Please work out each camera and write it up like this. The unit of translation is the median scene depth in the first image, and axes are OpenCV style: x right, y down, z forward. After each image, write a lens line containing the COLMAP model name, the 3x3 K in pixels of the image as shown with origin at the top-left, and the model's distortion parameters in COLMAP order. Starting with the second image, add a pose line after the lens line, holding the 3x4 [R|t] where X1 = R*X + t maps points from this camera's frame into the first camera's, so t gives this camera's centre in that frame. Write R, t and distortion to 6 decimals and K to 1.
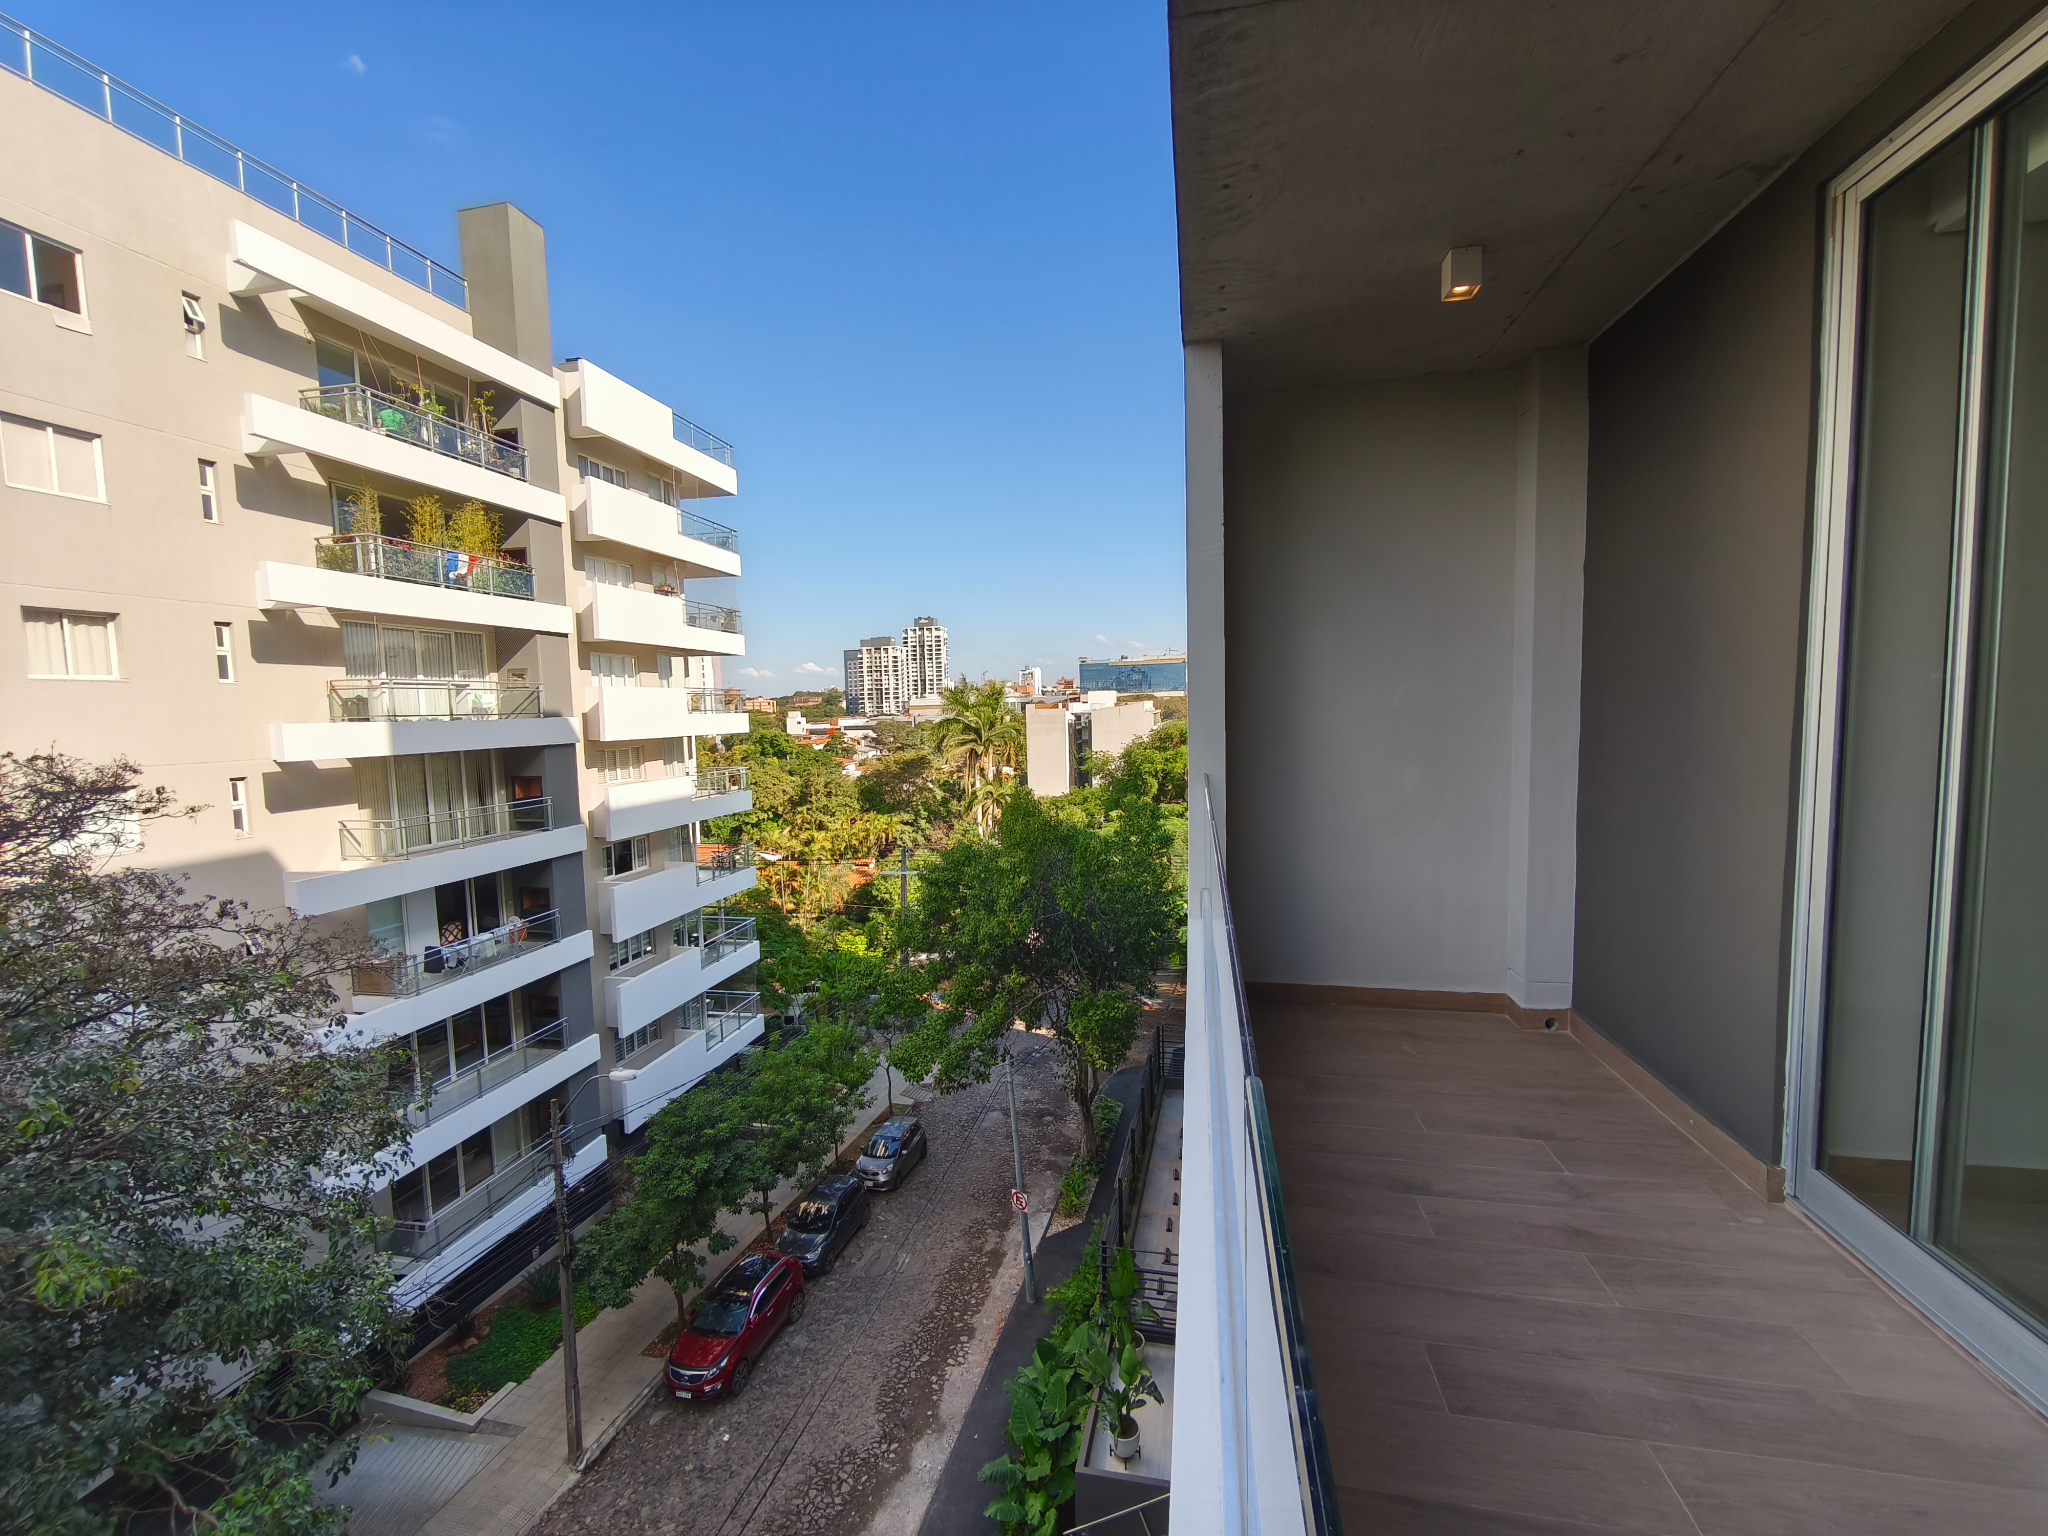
lens RADIAL K [[874.5, 0, 1021.1], [0, 874.5, 778.4], [0, 0, 1]] dist [0.010563, -0.001634]
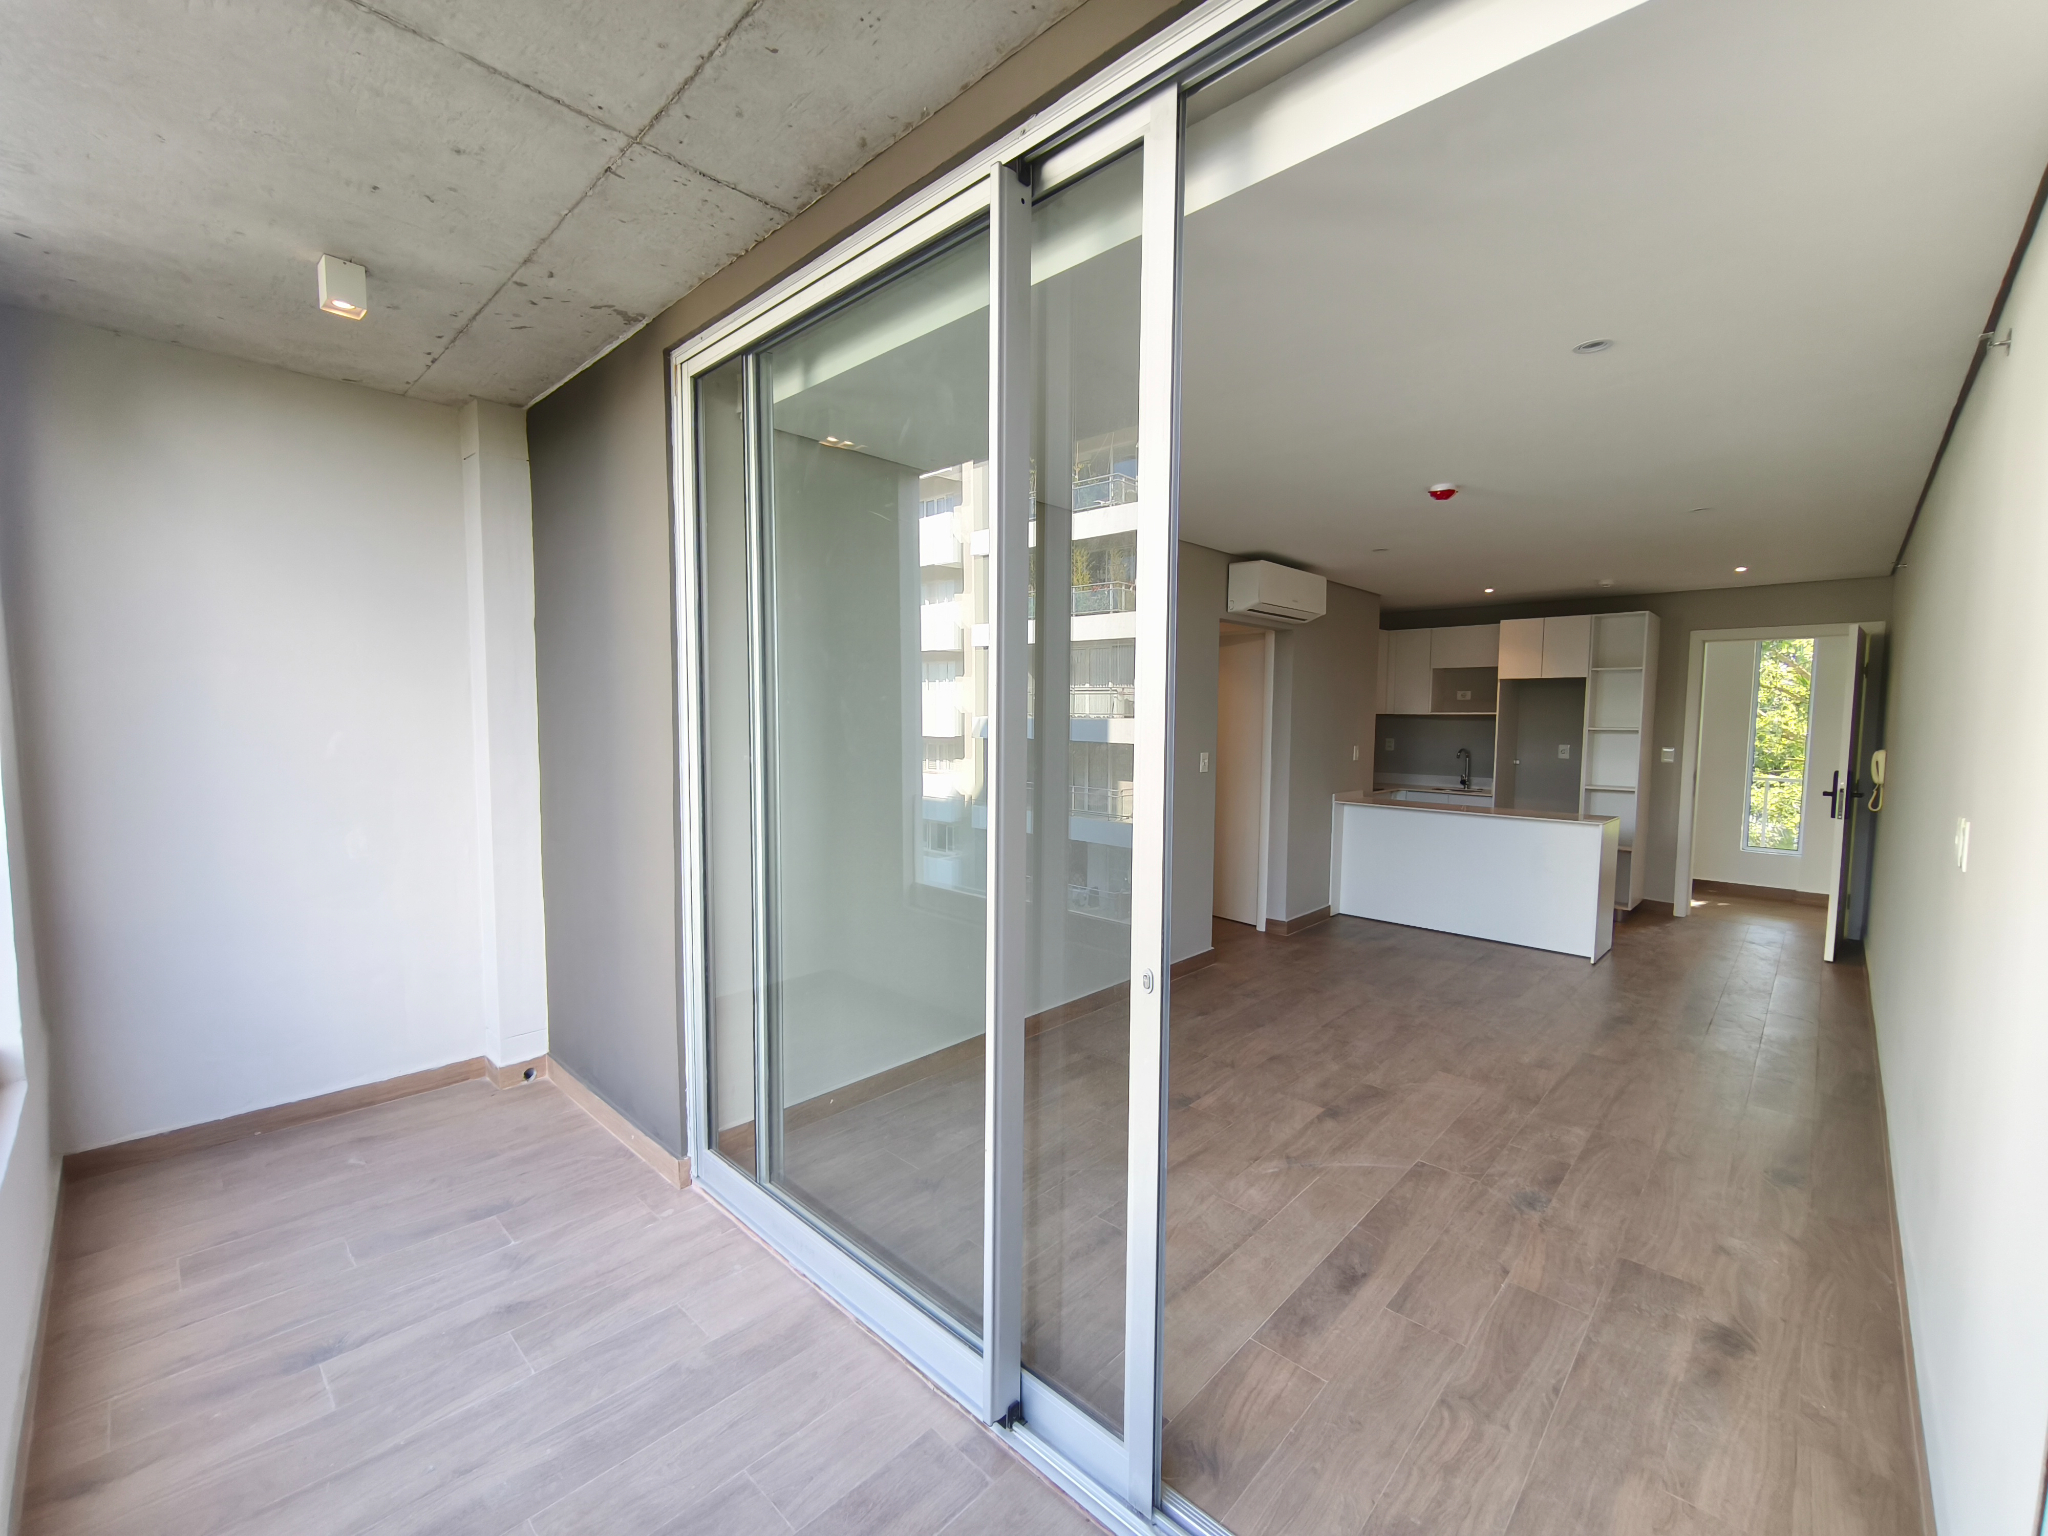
lens RADIAL K [[874.5, 0, 1030.0], [0, 874.5, 771.7], [0, 0, 1]] dist [0.010563, -0.001634]
pose [[0.527648, -0.024696, 0.849104, 0.112037], [0.055852, 0.998423, -0.005668, -0.046086], [-0.847625, 0.050415, 0.528195, -0.045486]]
